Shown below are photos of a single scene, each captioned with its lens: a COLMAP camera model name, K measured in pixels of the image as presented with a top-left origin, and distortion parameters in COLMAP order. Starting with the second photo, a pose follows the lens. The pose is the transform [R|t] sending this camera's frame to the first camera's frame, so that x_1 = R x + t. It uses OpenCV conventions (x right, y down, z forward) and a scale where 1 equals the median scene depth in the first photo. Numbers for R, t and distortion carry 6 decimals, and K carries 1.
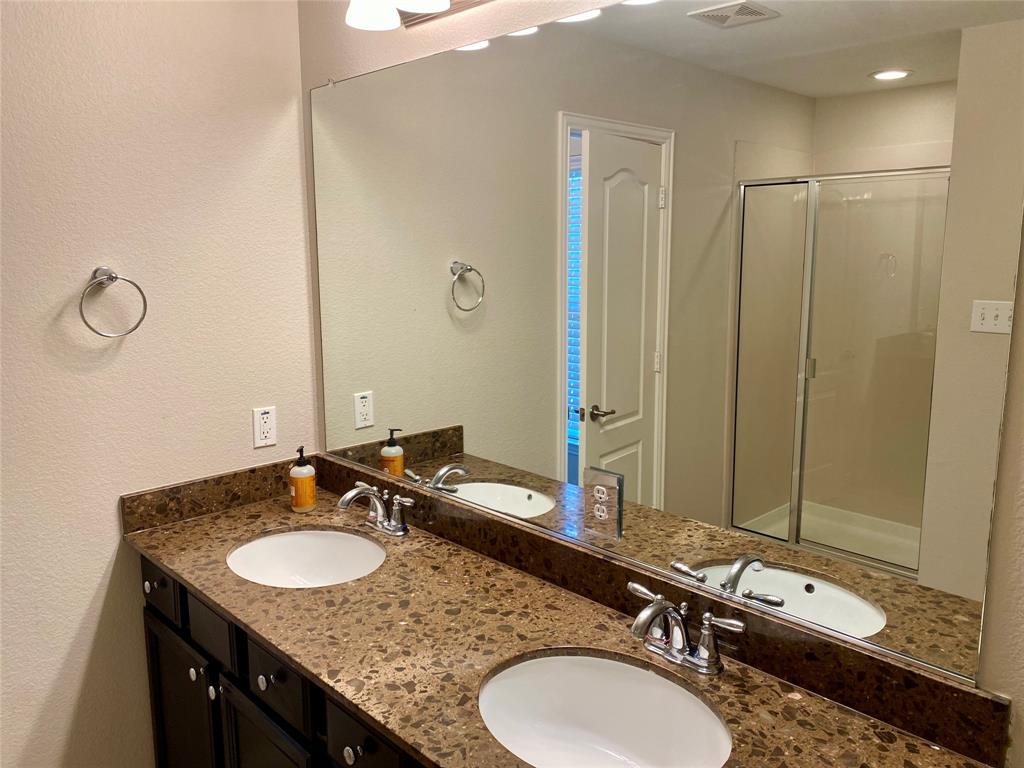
lens RADIAL K [[779.1, 0, 512.0], [0, 779.1, 384.0], [0, 0, 1]] dist [0.044606, -0.004072]
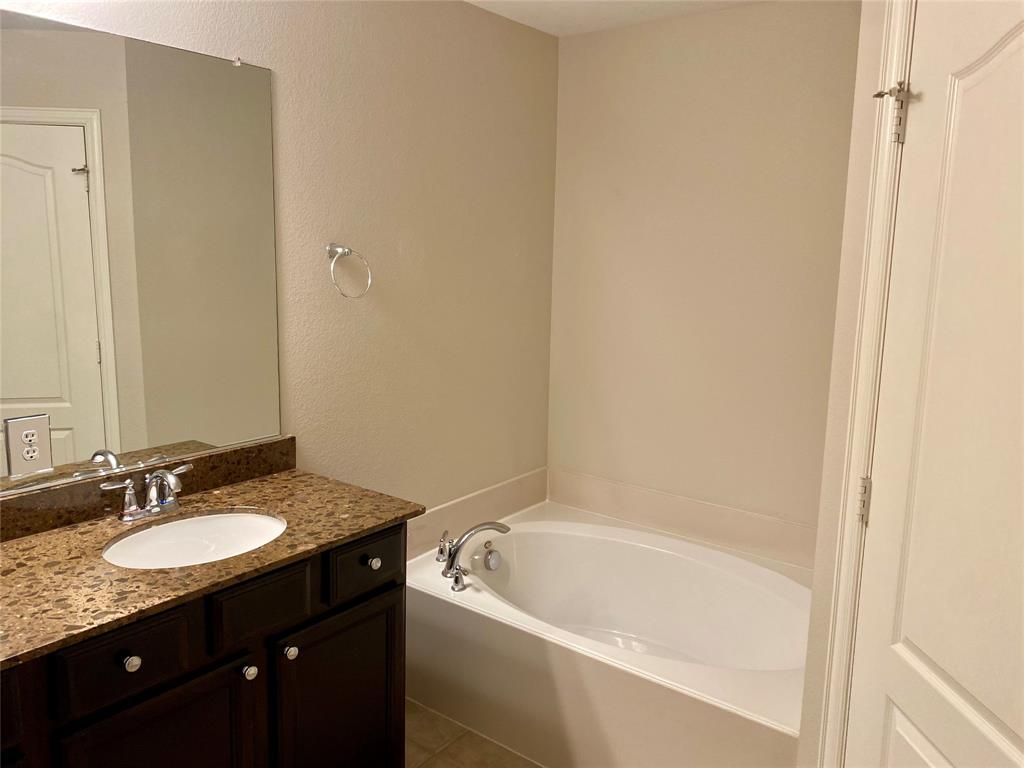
lens RADIAL K [[779.1, 0, 512.0], [0, 779.1, 384.0], [0, 0, 1]] dist [0.044606, -0.004072]
pose [[-0.144371, -0.167481, 0.975247, -1.293702], [0.146026, 0.971176, 0.188399, -0.057986], [-0.978690, 0.169611, -0.115753, 0.503180]]
